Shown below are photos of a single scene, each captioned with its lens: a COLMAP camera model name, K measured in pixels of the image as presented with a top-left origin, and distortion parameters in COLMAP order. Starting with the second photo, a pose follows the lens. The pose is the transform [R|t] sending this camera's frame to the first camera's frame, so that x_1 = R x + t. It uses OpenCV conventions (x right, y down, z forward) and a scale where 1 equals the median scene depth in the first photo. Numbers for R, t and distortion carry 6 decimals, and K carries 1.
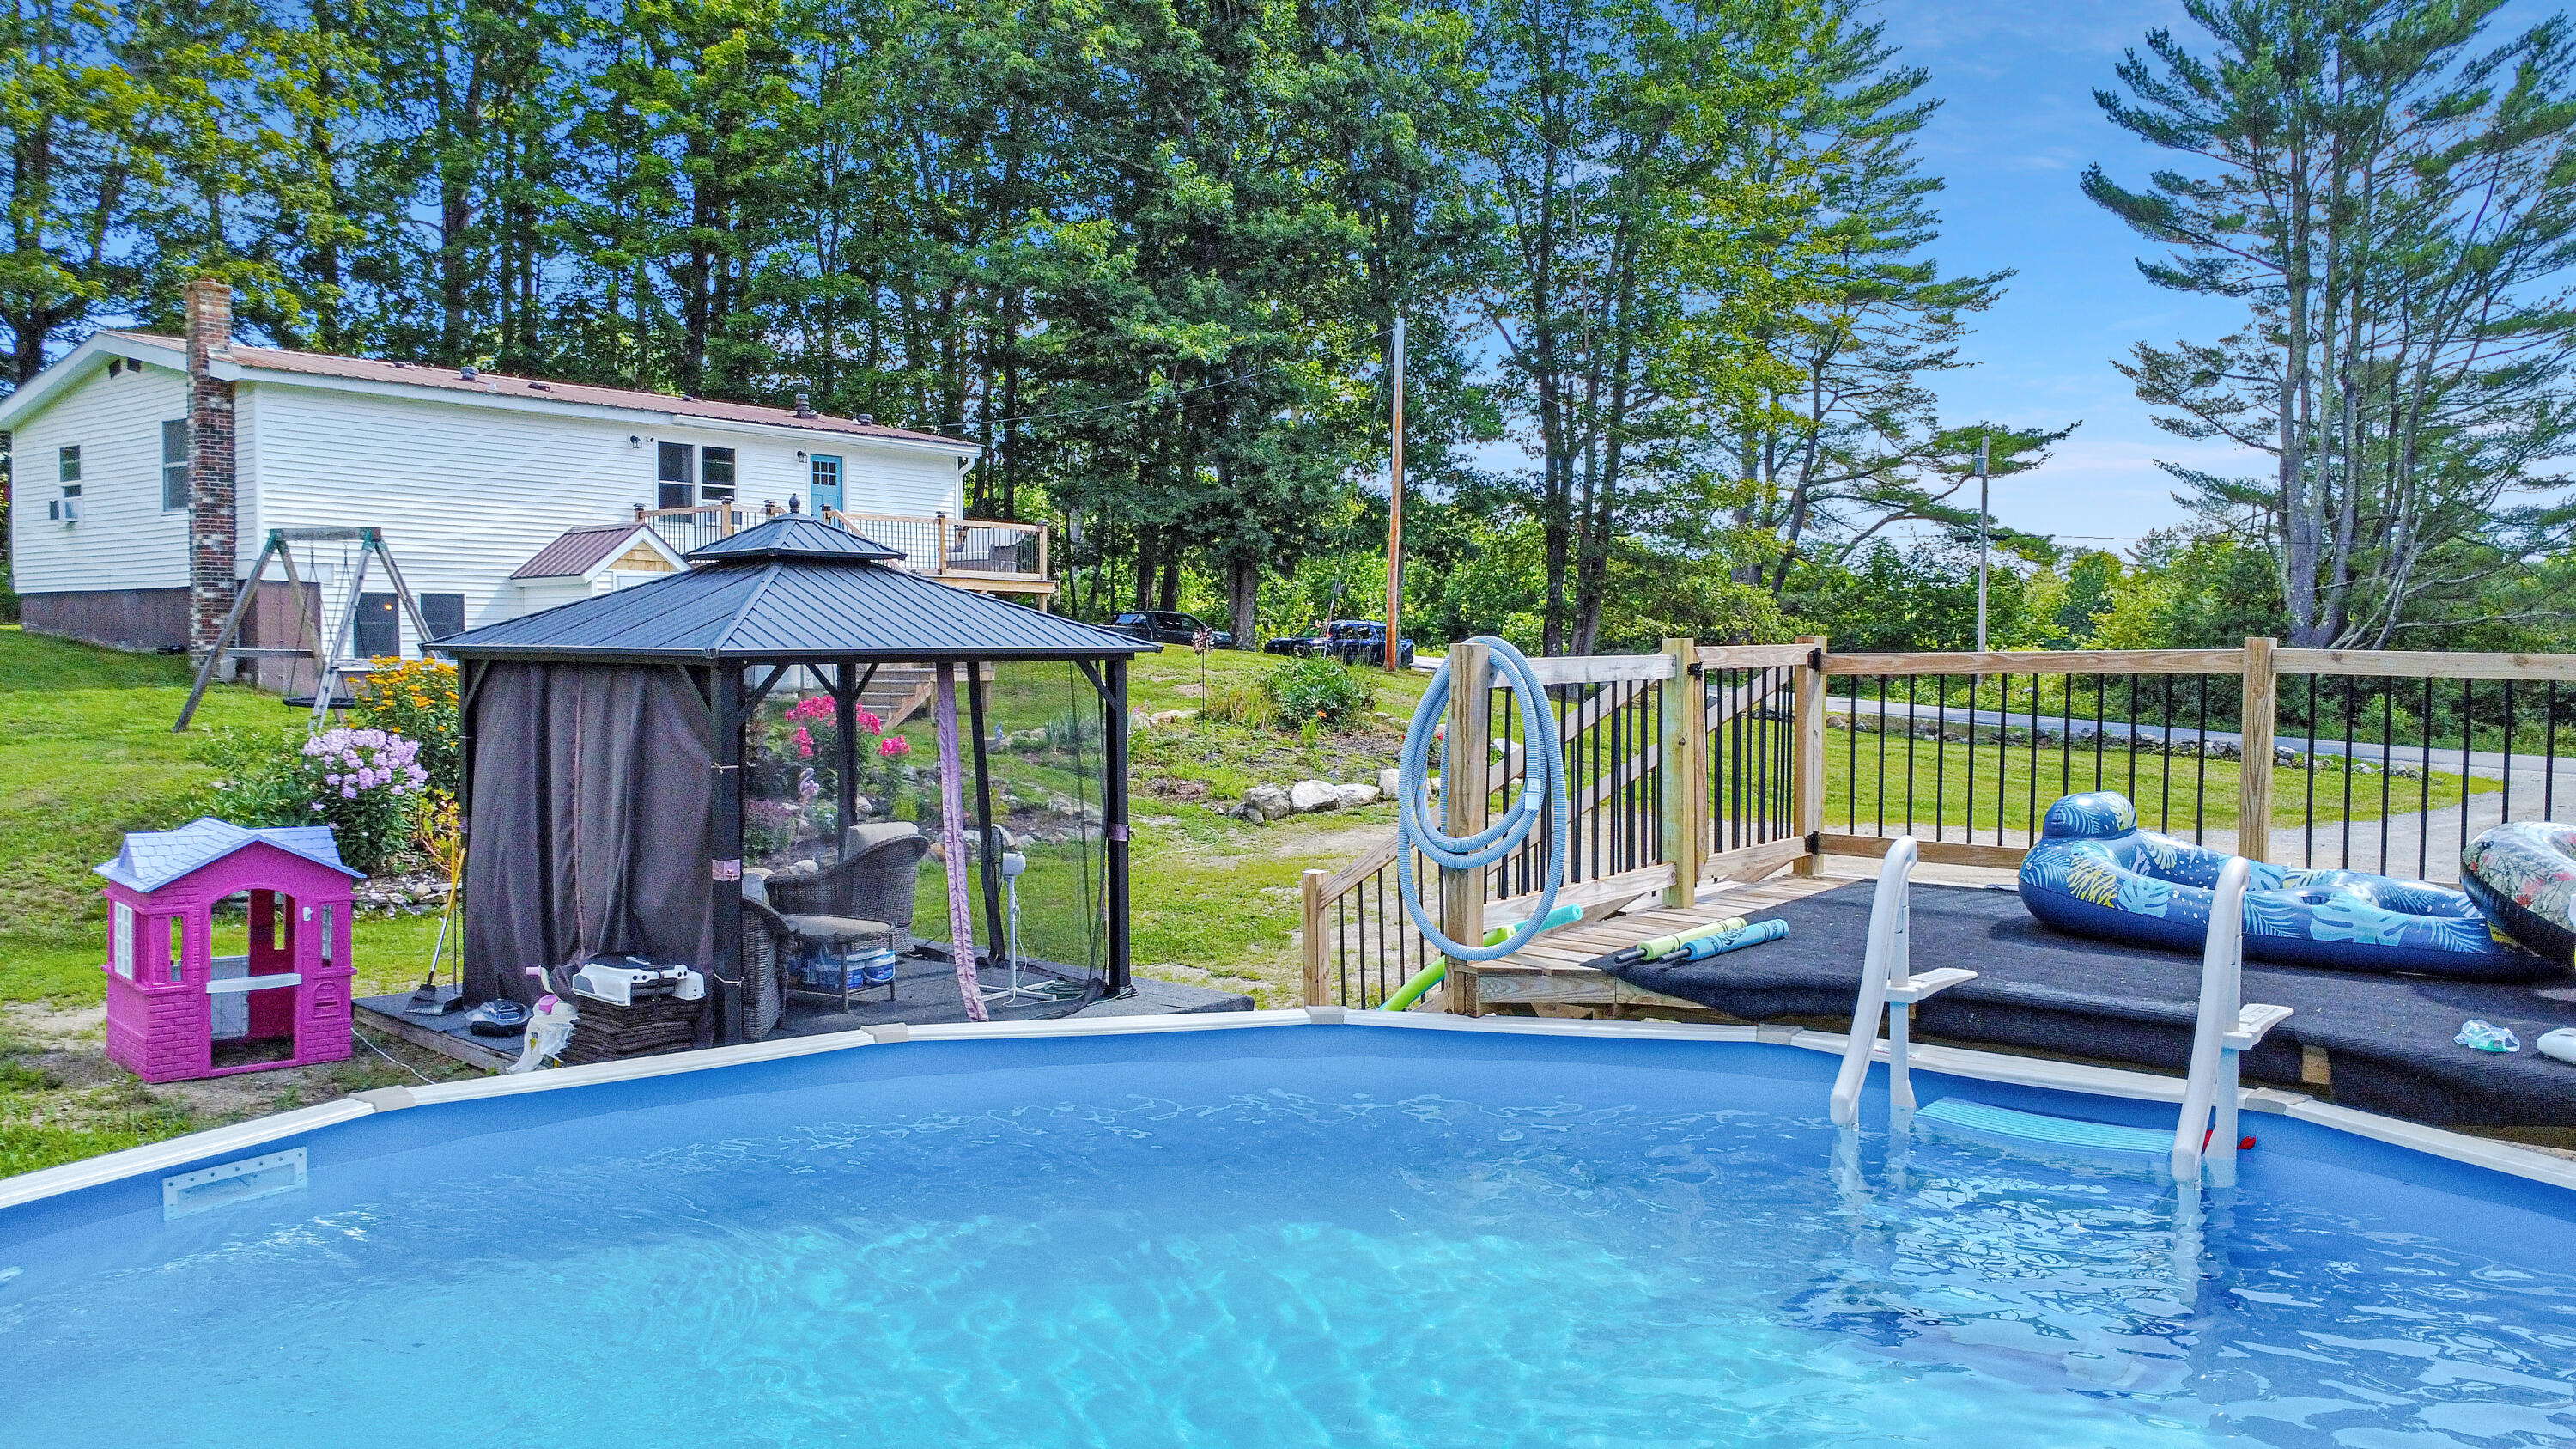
lens RADIAL K [[1889.2, 0, 1303.7], [0, 1889.2, 719.2], [0, 0, 1]] dist [-0.030343, -0.001899]
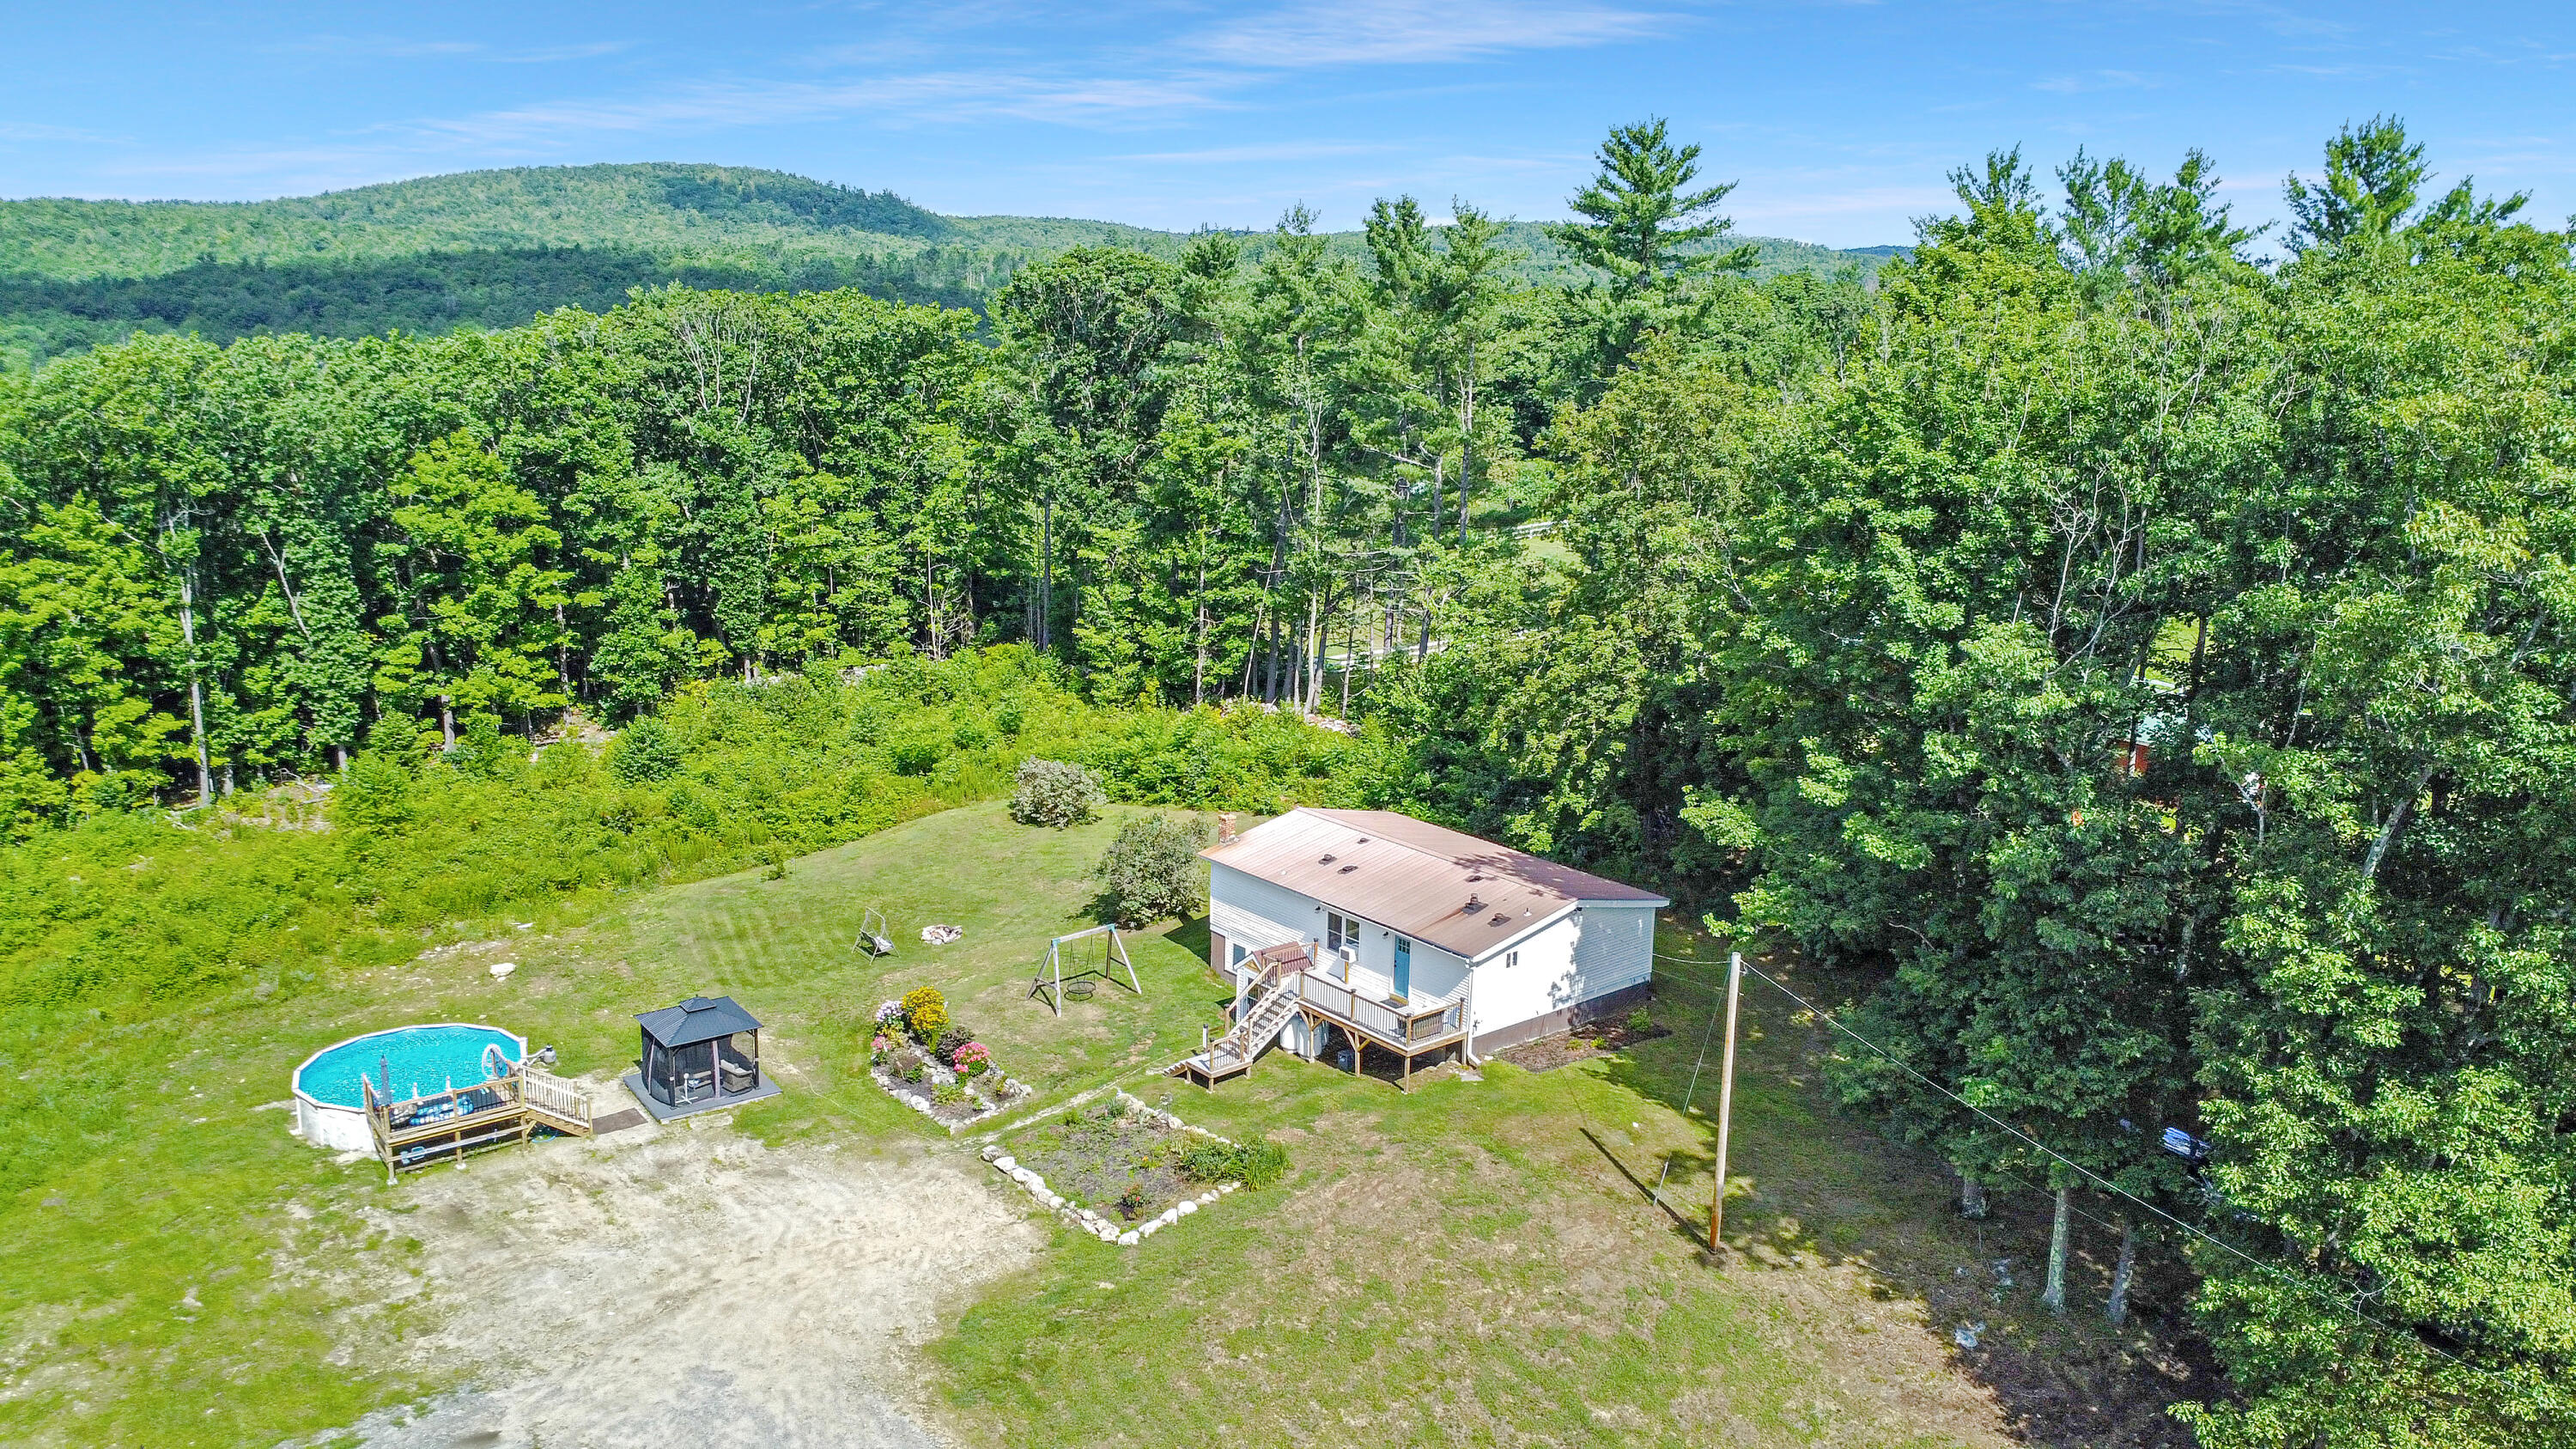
lens RADIAL K [[1889.2, 0, 1284.5], [0, 1889.2, 720.3], [0, 0, 1]] dist [-0.030343, -0.001899]
pose [[-0.223699, 0.195341, -0.954882, 1.089778], [-0.071009, 0.973840, 0.215855, -0.543456], [0.972068, 0.116092, -0.203976, 0.931016]]
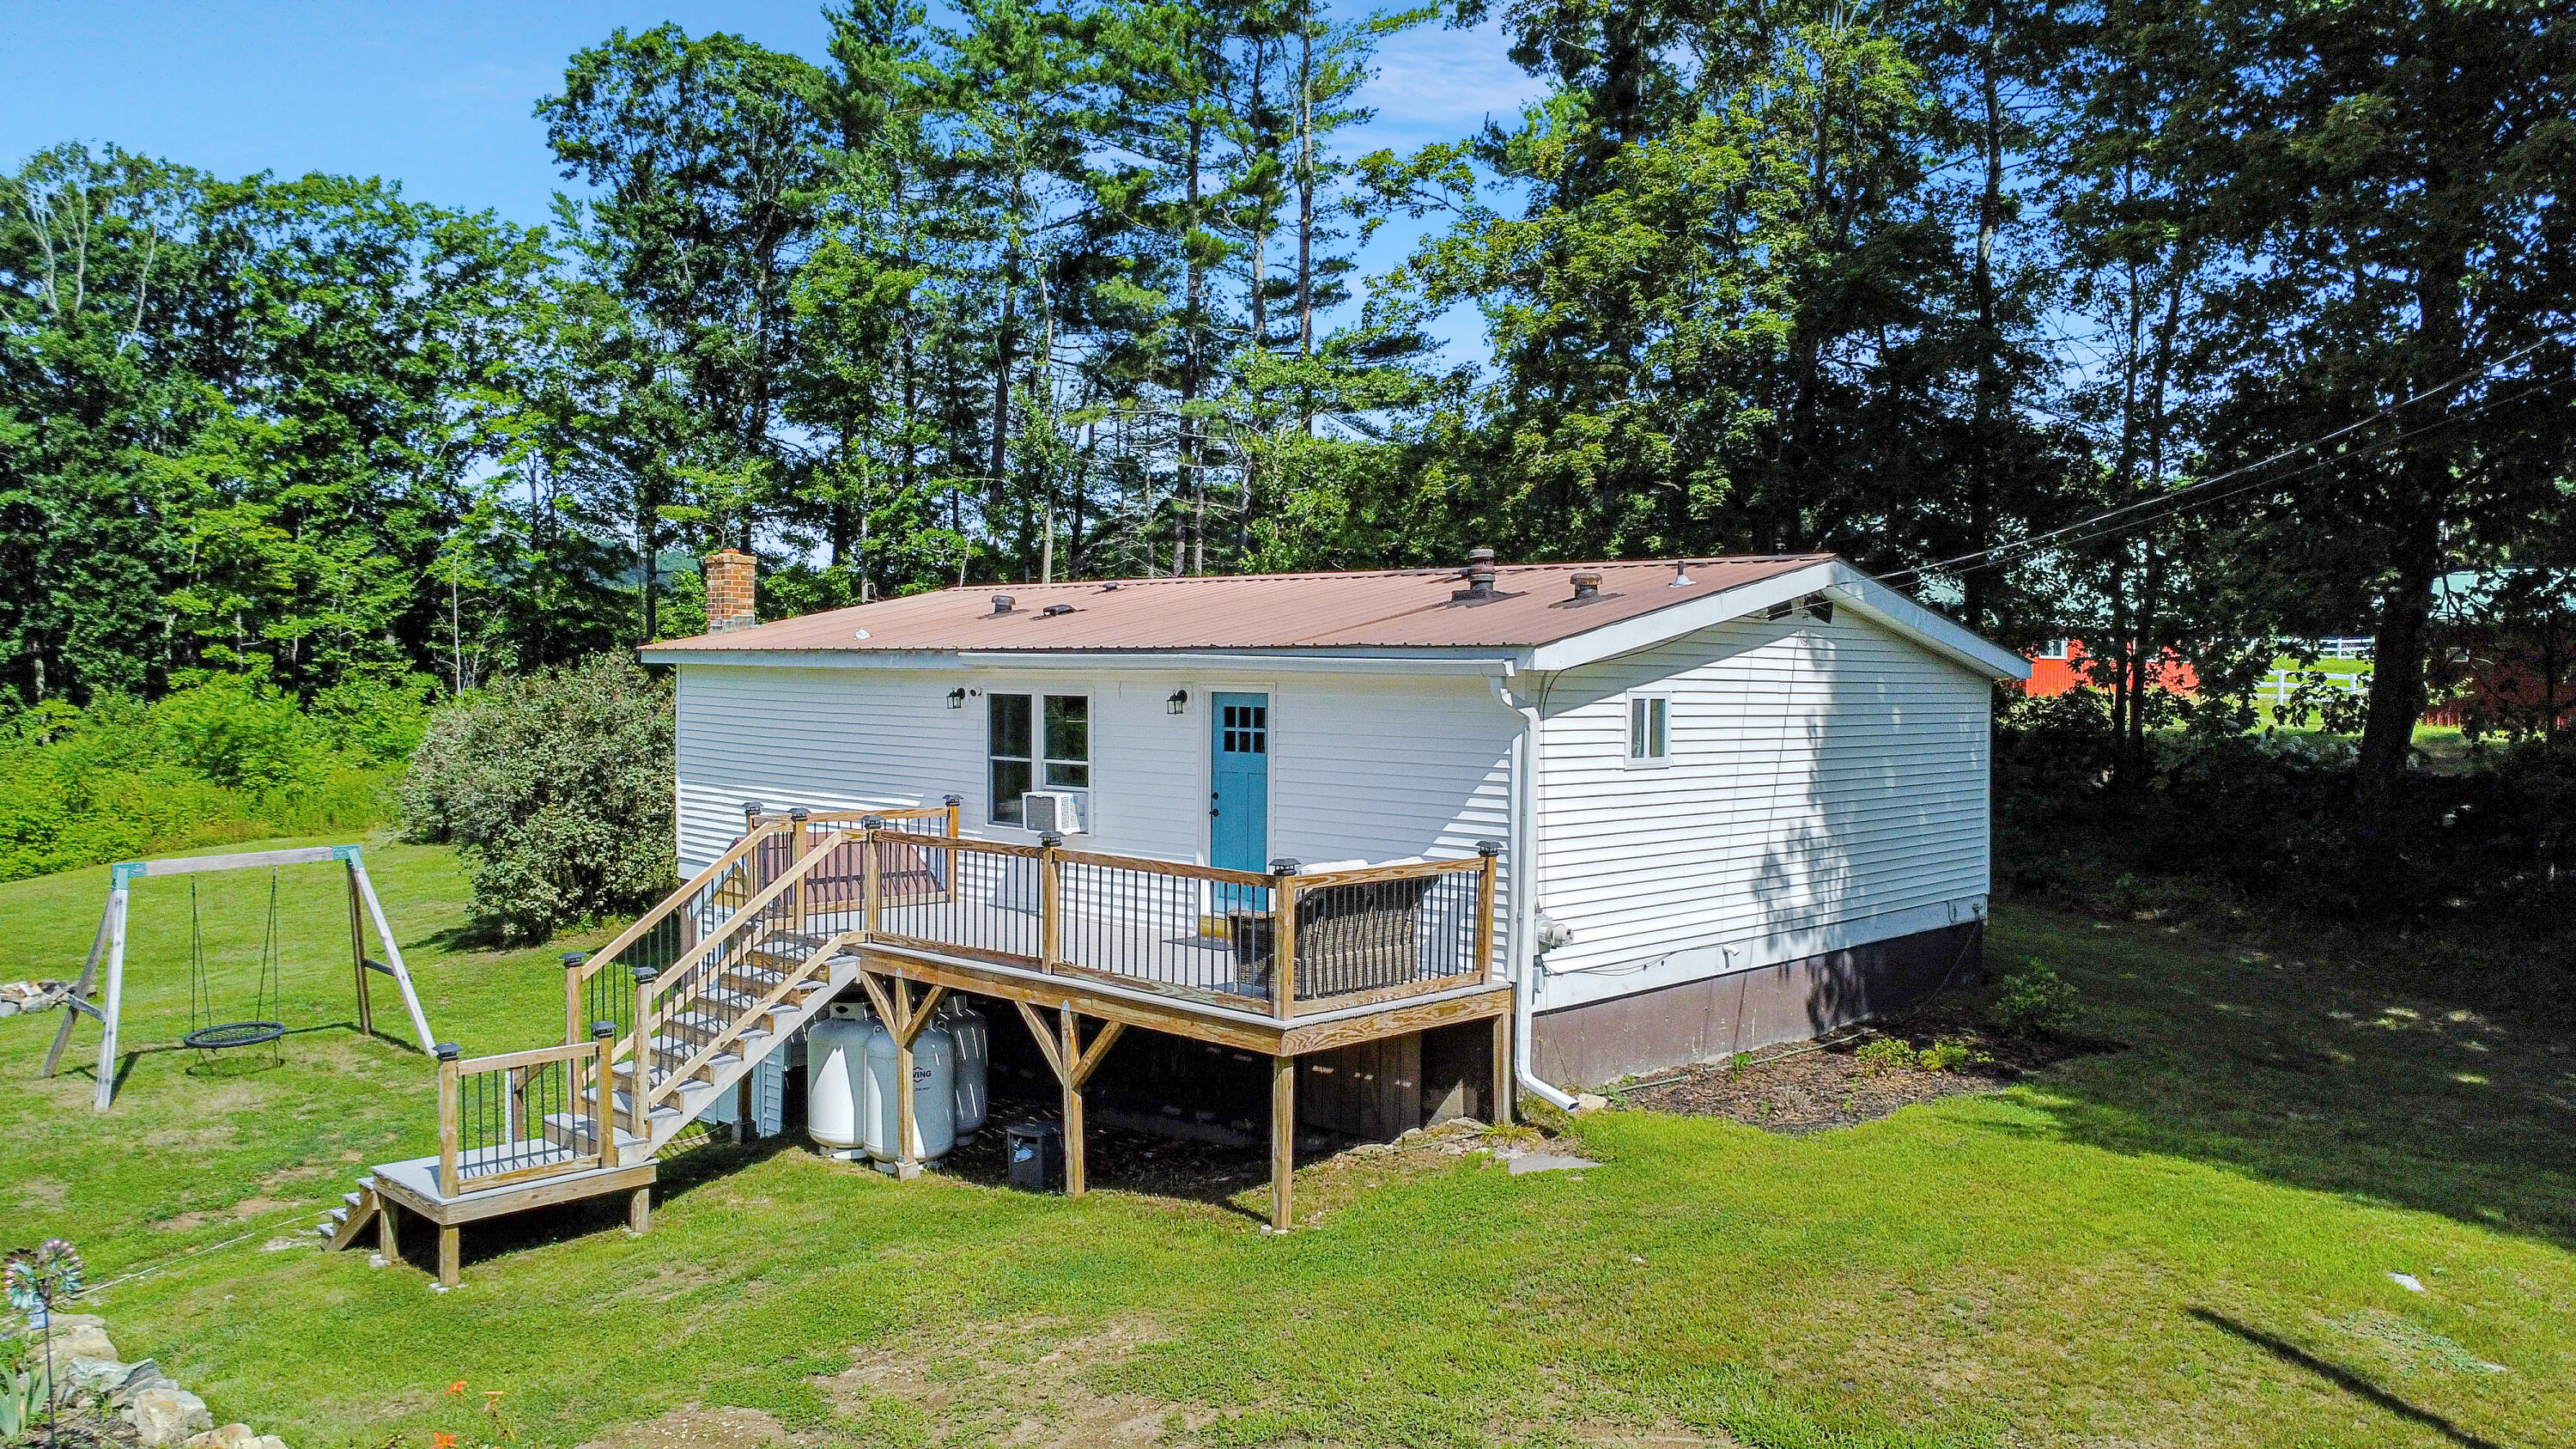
lens RADIAL K [[1889.2, 0, 1294.3], [0, 1889.2, 721.7], [0, 0, 1]] dist [-0.030343, -0.001899]
pose [[-0.112204, 0.017617, -0.993529, 0.180362], [-0.056965, 0.998084, 0.024131, -0.109937], [0.992051, 0.059304, -0.110986, 0.808413]]
